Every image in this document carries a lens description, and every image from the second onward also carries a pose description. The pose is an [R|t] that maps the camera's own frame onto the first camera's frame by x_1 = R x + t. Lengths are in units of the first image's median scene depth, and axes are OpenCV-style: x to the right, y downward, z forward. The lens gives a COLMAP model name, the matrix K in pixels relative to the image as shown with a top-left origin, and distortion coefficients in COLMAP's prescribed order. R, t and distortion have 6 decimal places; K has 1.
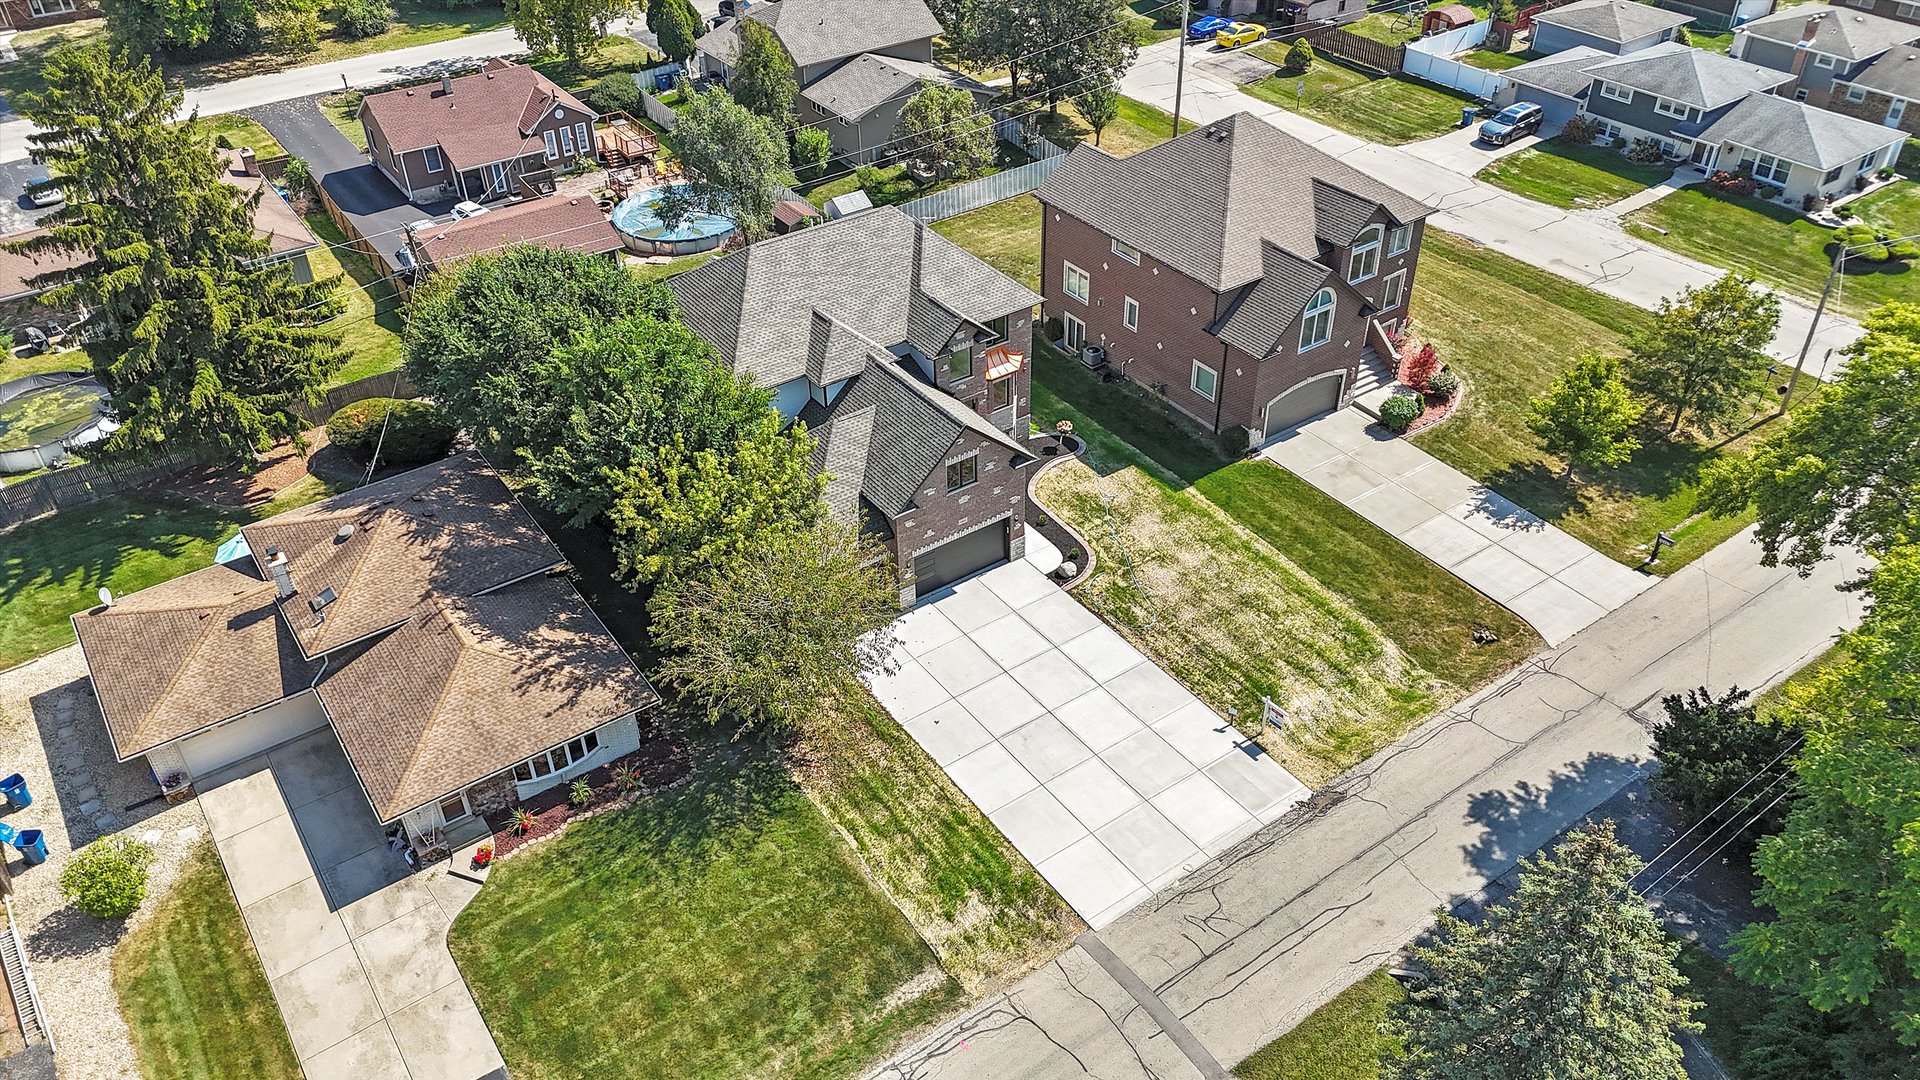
lens RADIAL K [[1415.1, 0, 962.6], [0, 1415.1, 544.2], [0, 0, 1]] dist [0.040225, -0.027029]
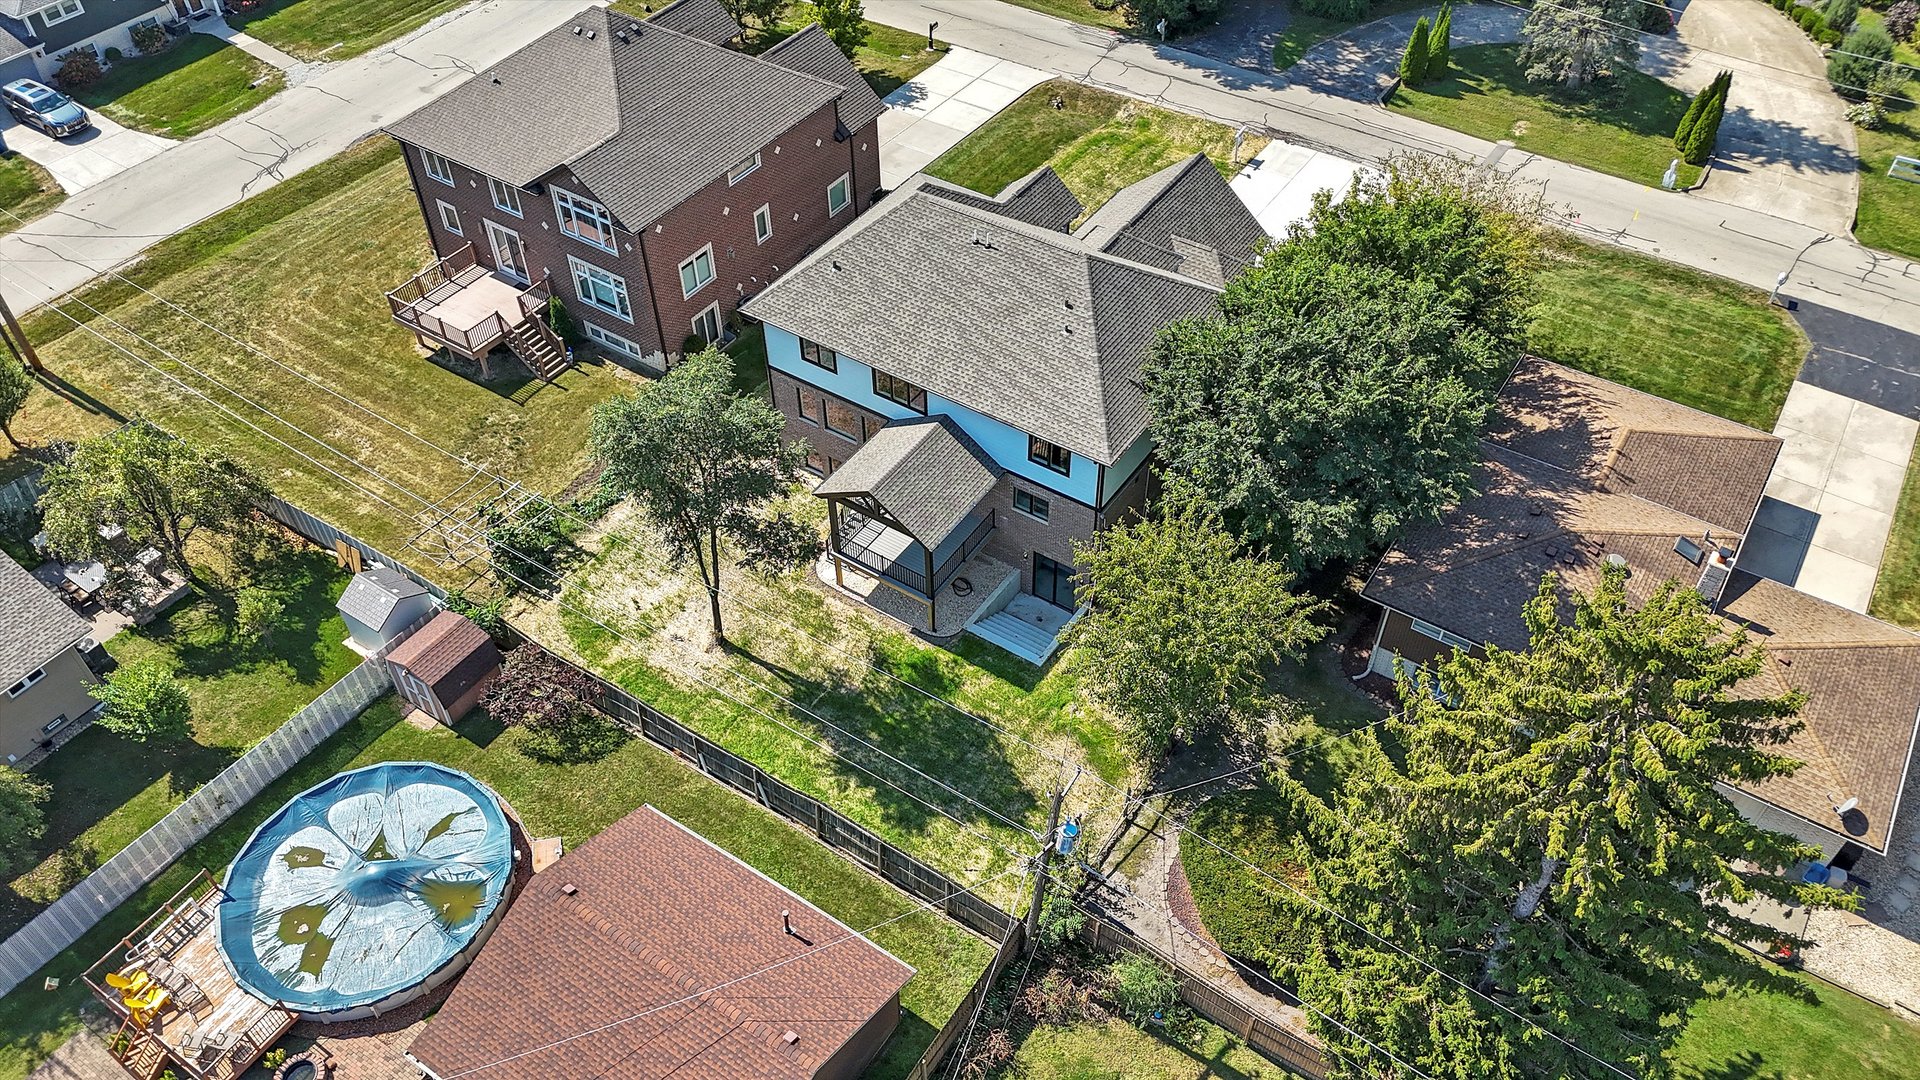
lens RADIAL K [[1415.1, 0, 955.9], [0, 1415.1, 534.6], [0, 0, 1]] dist [0.040225, -0.027029]
pose [[-0.354687, -0.646332, 0.675612, -0.823943], [0.573163, 0.420592, 0.703268, -0.804938], [-0.738702, 0.636676, 0.221275, 1.054019]]
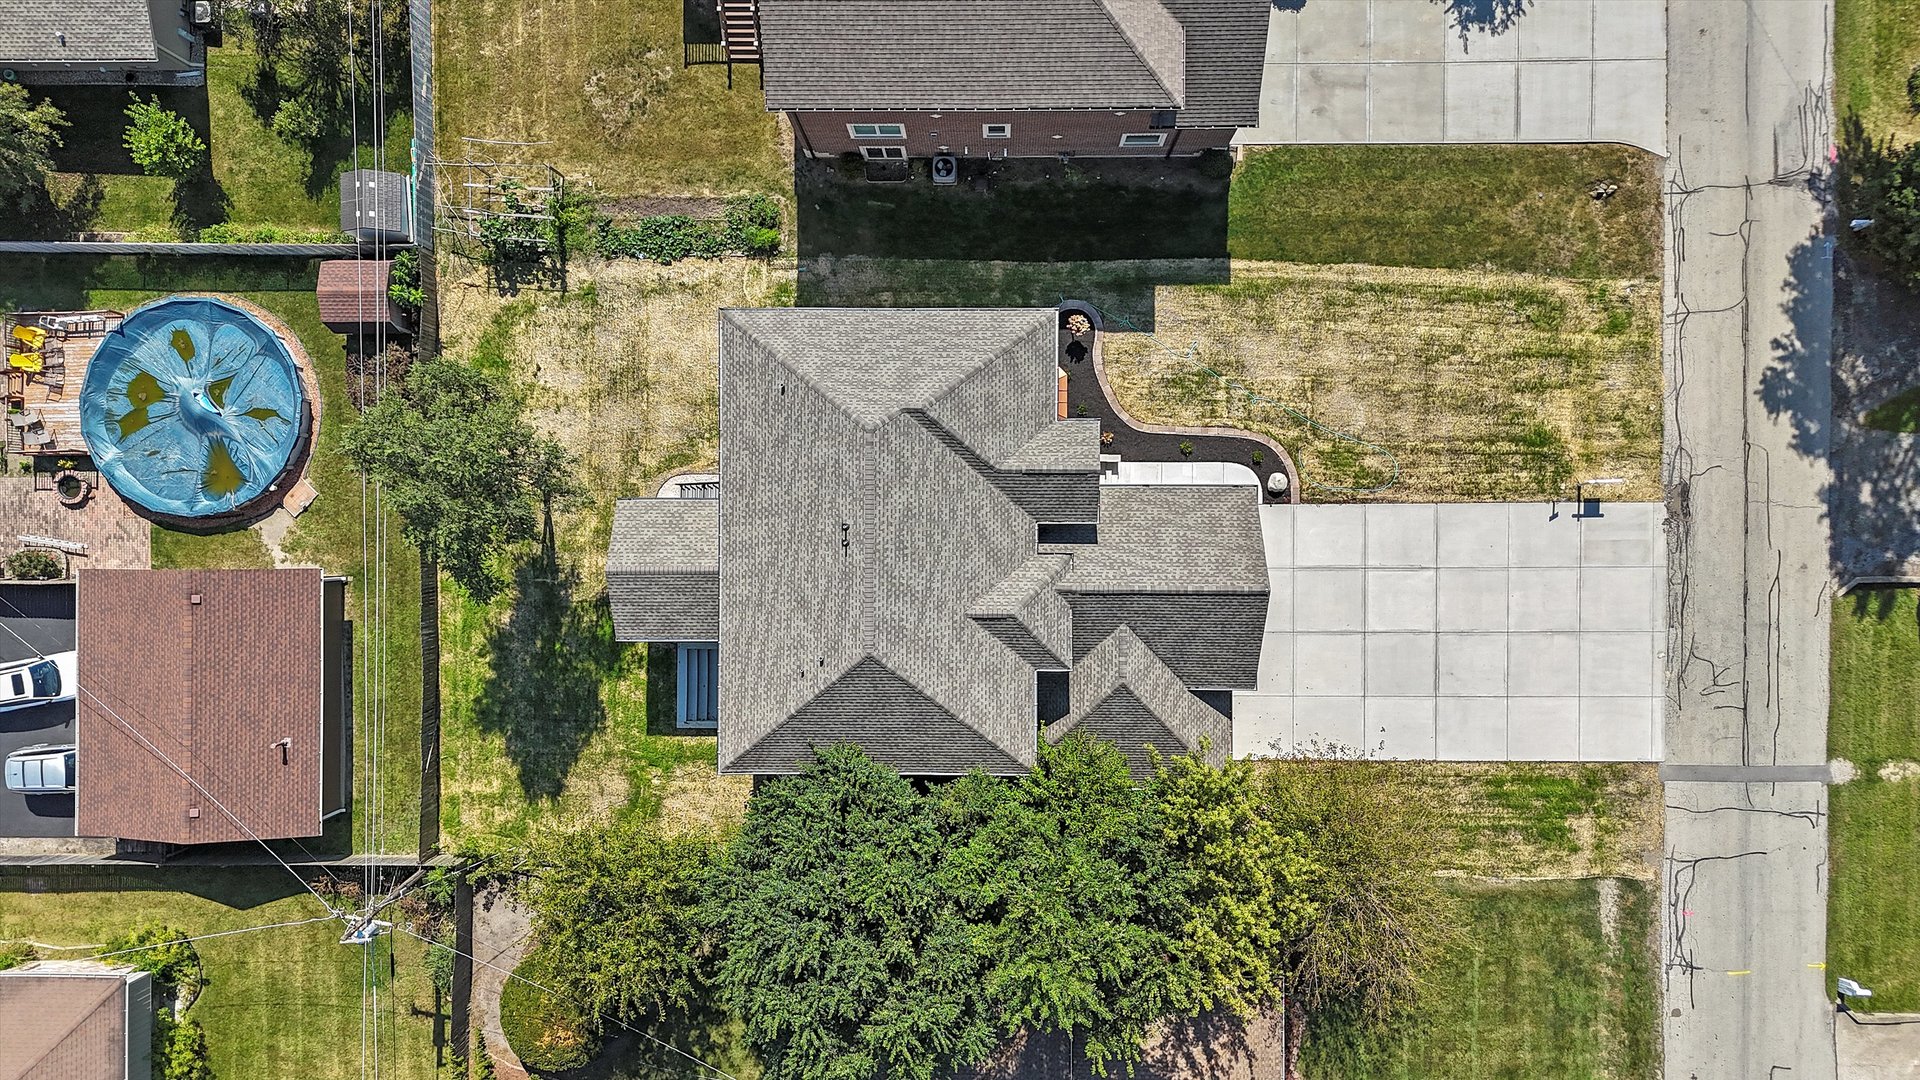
lens RADIAL K [[1415.1, 0, 953.0], [0, 1415.1, 531.5], [0, 0, 1]] dist [0.040225, -0.027029]
pose [[0.579665, -0.814849, 0.002995, -0.080482], [0.502410, 0.360291, 0.785986, -0.848062], [-0.641539, -0.454104, 0.618237, 0.591013]]
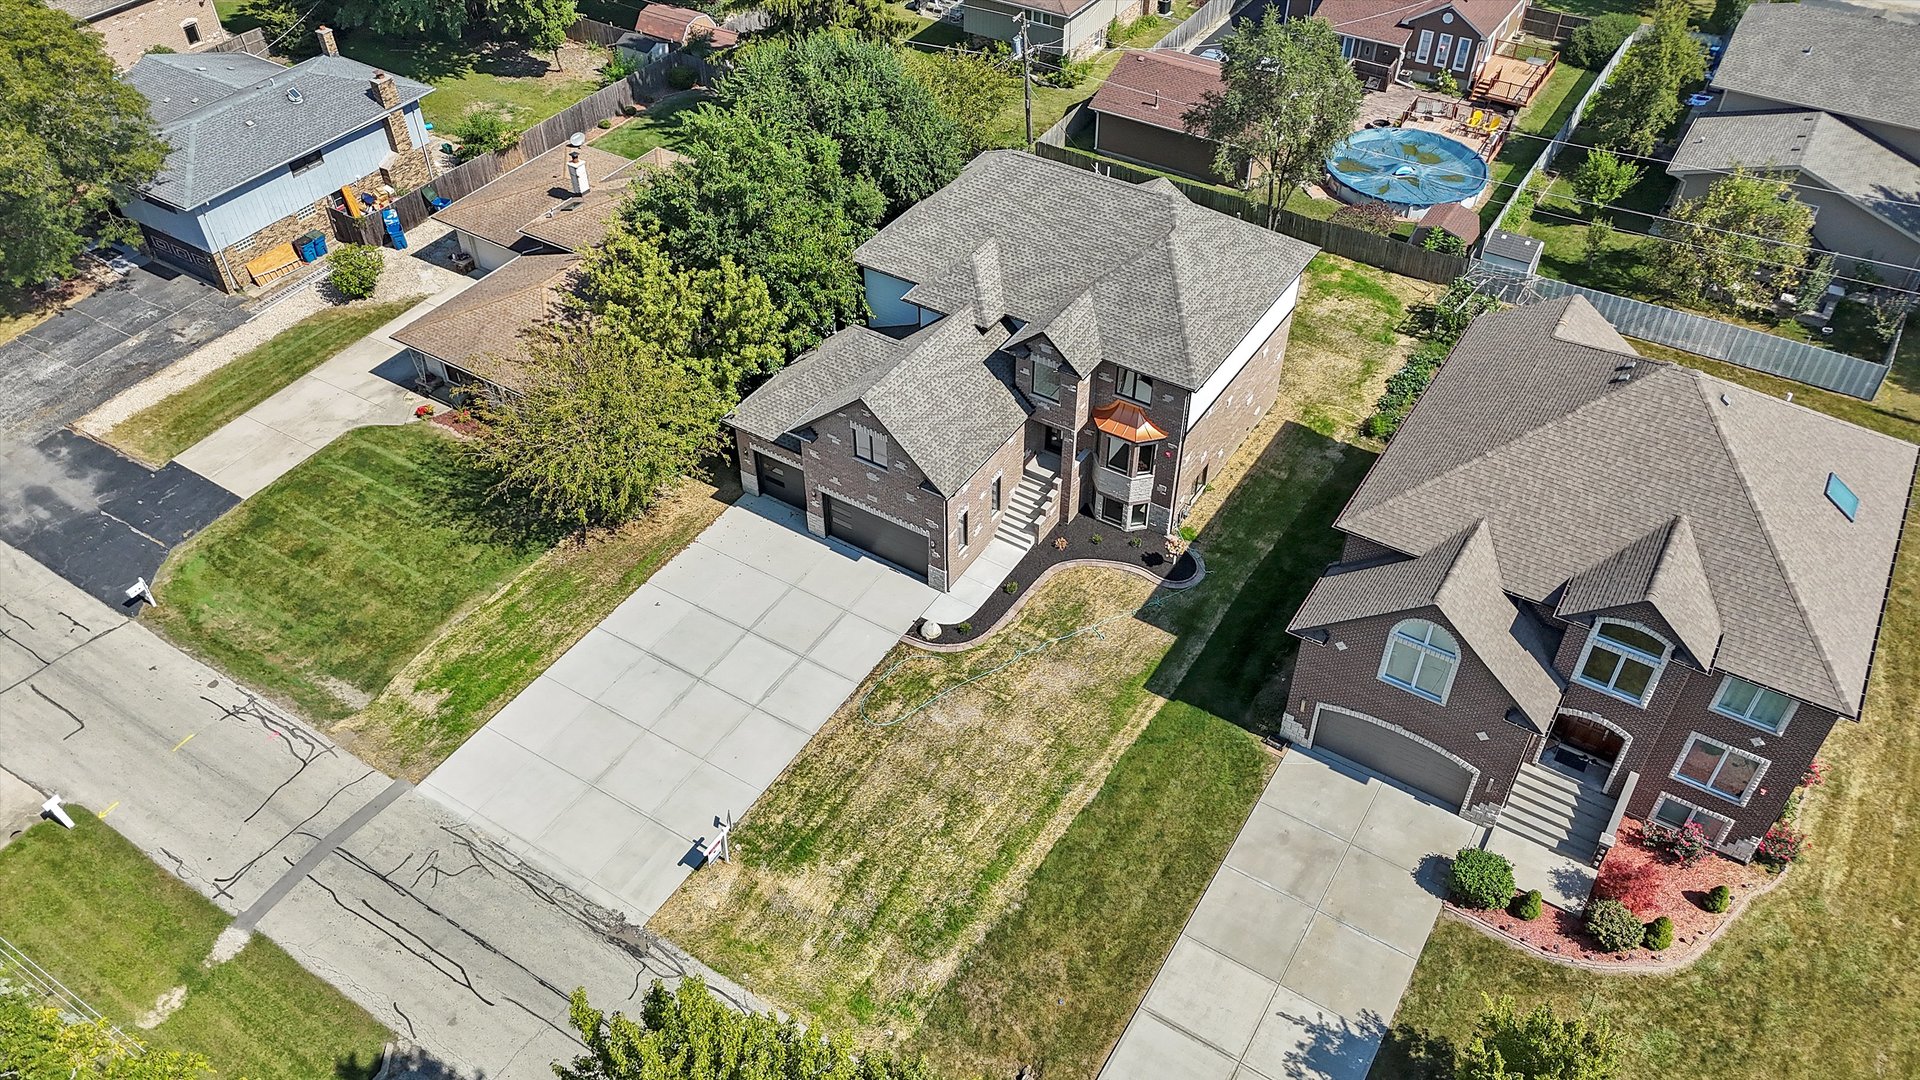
lens RADIAL K [[1415.1, 0, 958.5], [0, 1415.1, 546.7], [0, 0, 1]] dist [0.040225, -0.027029]
pose [[0.379548, 0.633307, -0.674437, 0.669621], [-0.555759, 0.738872, 0.381052, -0.379466], [0.739646, 0.230197, 0.632403, 0.487953]]
